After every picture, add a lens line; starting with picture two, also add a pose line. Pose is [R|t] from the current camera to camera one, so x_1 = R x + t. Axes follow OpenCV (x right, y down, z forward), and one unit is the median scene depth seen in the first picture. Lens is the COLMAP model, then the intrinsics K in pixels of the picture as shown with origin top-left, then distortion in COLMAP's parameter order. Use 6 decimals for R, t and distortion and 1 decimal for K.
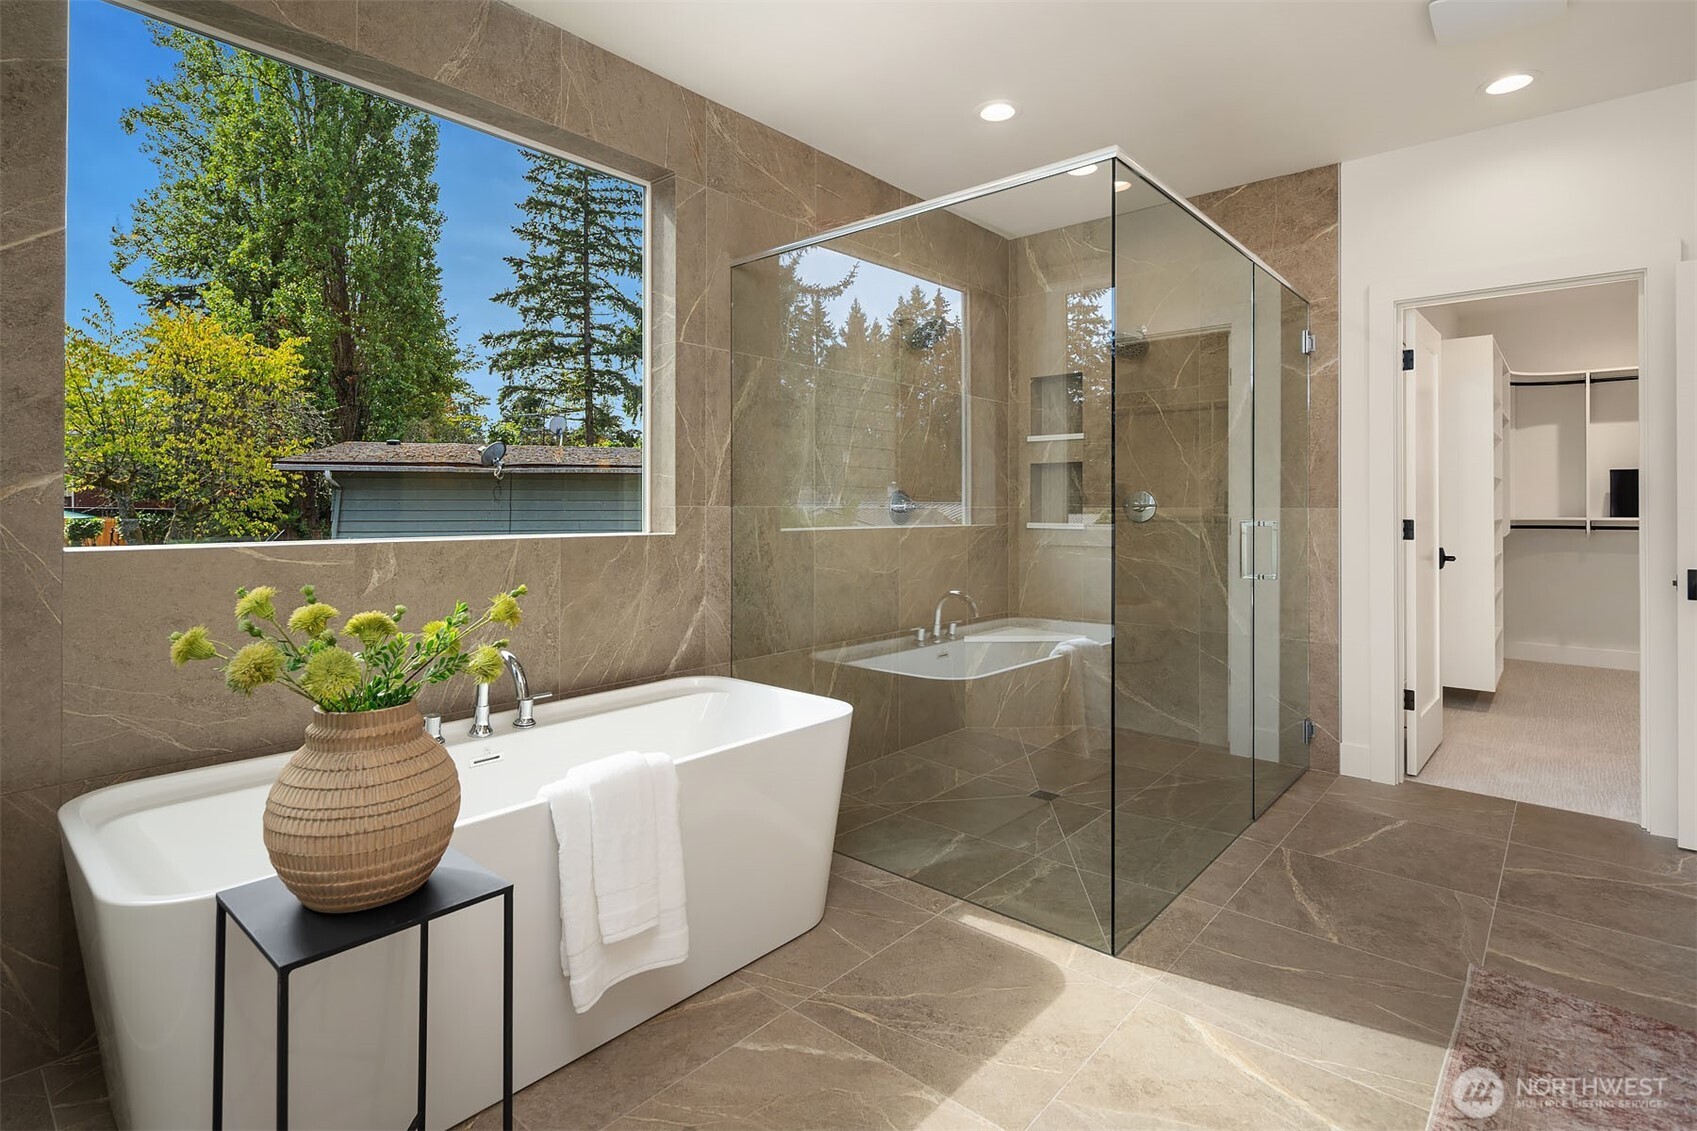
lens RADIAL K [[833.3, 0, 825.8], [0, 833.3, 504.8], [0, 0, 1]] dist [0.003244, 0.000238]
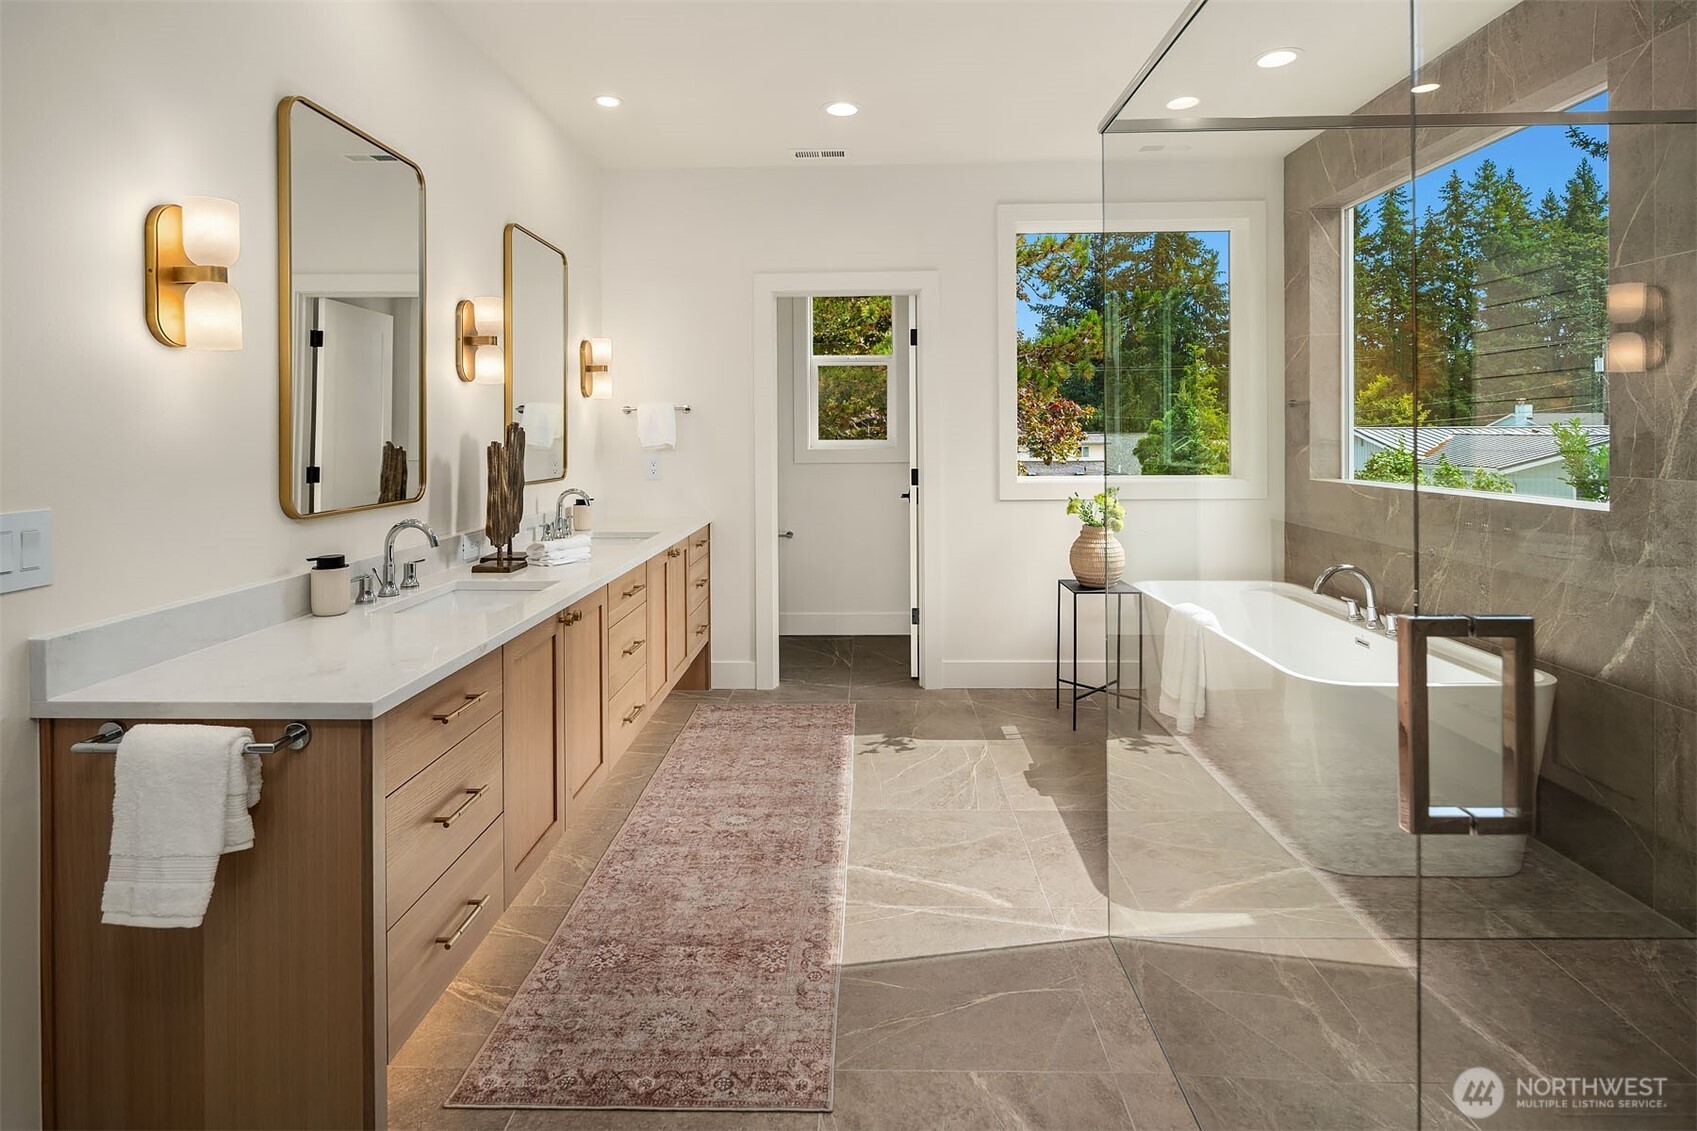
lens RADIAL K [[843.4, 0, 849.3], [0, 843.4, 435.0], [0, 0, 1]] dist [-0.000290, -0.000146]
pose [[-0.757124, 0.004511, -0.653256, 1.018659], [0.006153, 0.999981, -0.000226, -0.047599], [0.653243, -0.004191, -0.757137, 1.289086]]
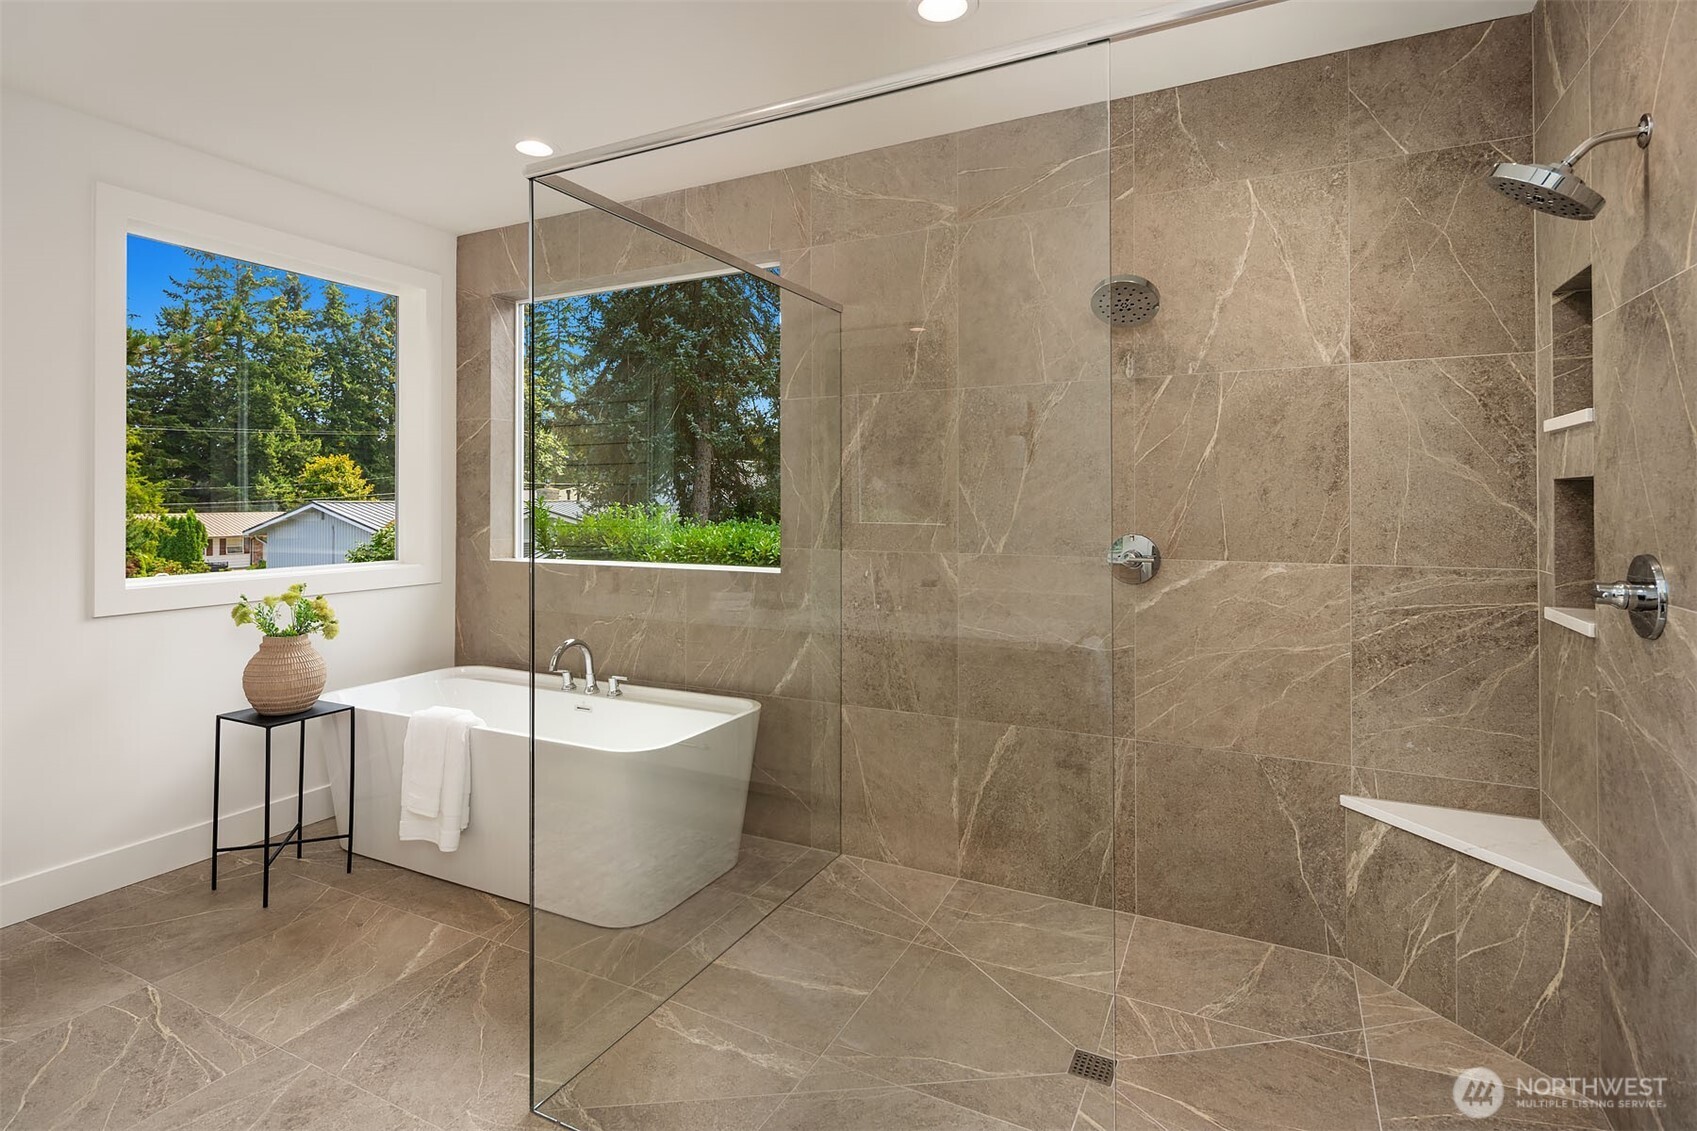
lens RADIAL K [[826.6, 0, 845.3], [0, 826.6, 498.4], [0, 0, 1]] dist [-0.000300, -0.000633]
pose [[0.266327, -0.006095, -0.963863, 1.030977], [0.003559, 0.999979, -0.005340, -0.066485], [0.963876, -0.002008, 0.266343, 0.895080]]
